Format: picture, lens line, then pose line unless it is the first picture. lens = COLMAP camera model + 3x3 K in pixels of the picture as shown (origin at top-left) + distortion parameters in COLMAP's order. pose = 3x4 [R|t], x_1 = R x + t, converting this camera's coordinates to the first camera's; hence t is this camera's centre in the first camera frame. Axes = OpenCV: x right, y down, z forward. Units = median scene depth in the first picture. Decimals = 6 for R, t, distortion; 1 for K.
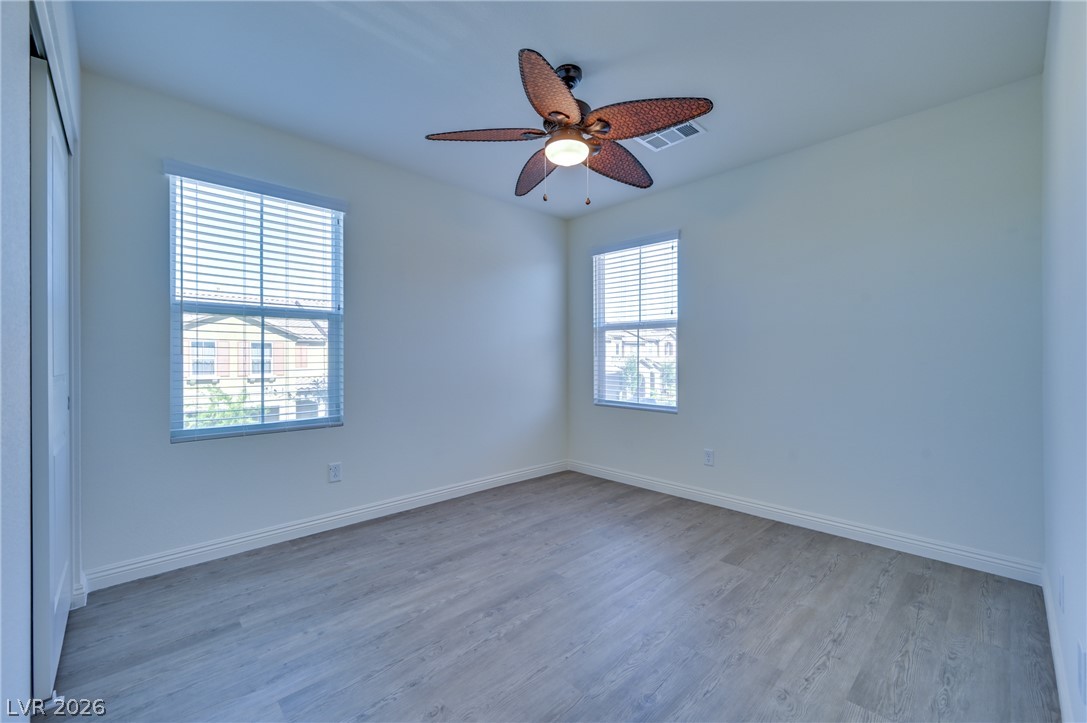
lens RADIAL K [[425.2, 0, 541.1], [0, 425.2, 357.0], [0, 0, 1]] dist [0.008685, -0.000054]
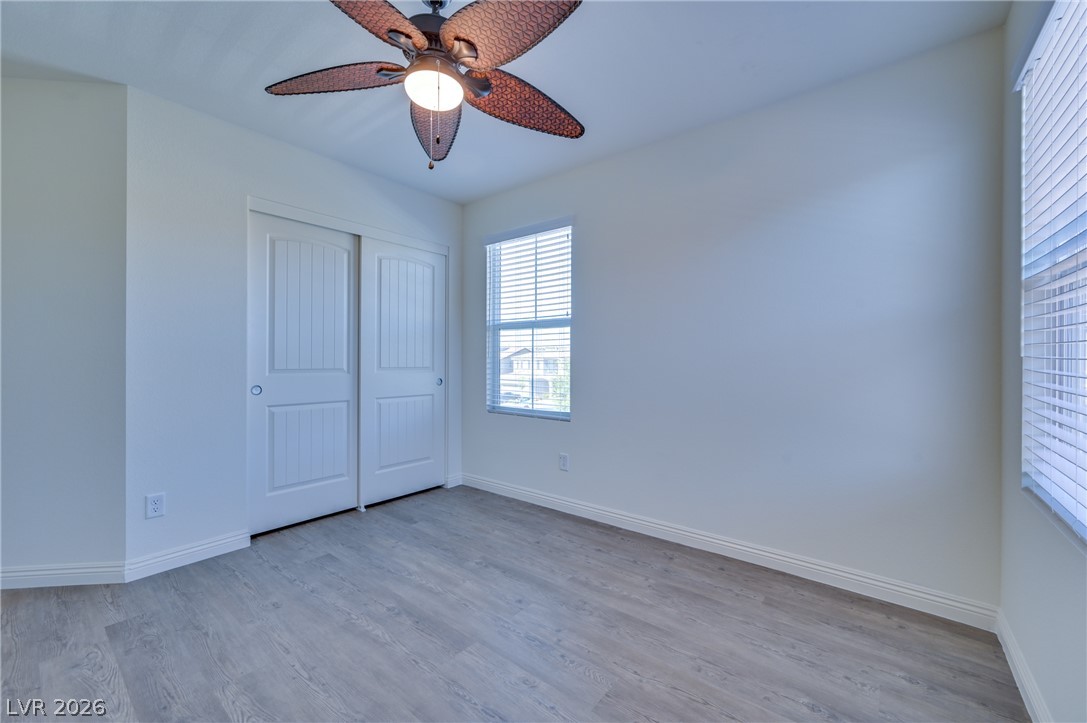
lens RADIAL K [[425.2, 0, 541.5], [0, 425.2, 356.8], [0, 0, 1]] dist [0.008685, -0.000054]
pose [[0.155767, -0.005989, -0.987776, 0.701804], [0.003839, 0.999978, -0.005458, 0.001644], [0.987786, -0.002942, 0.155787, 0.881835]]
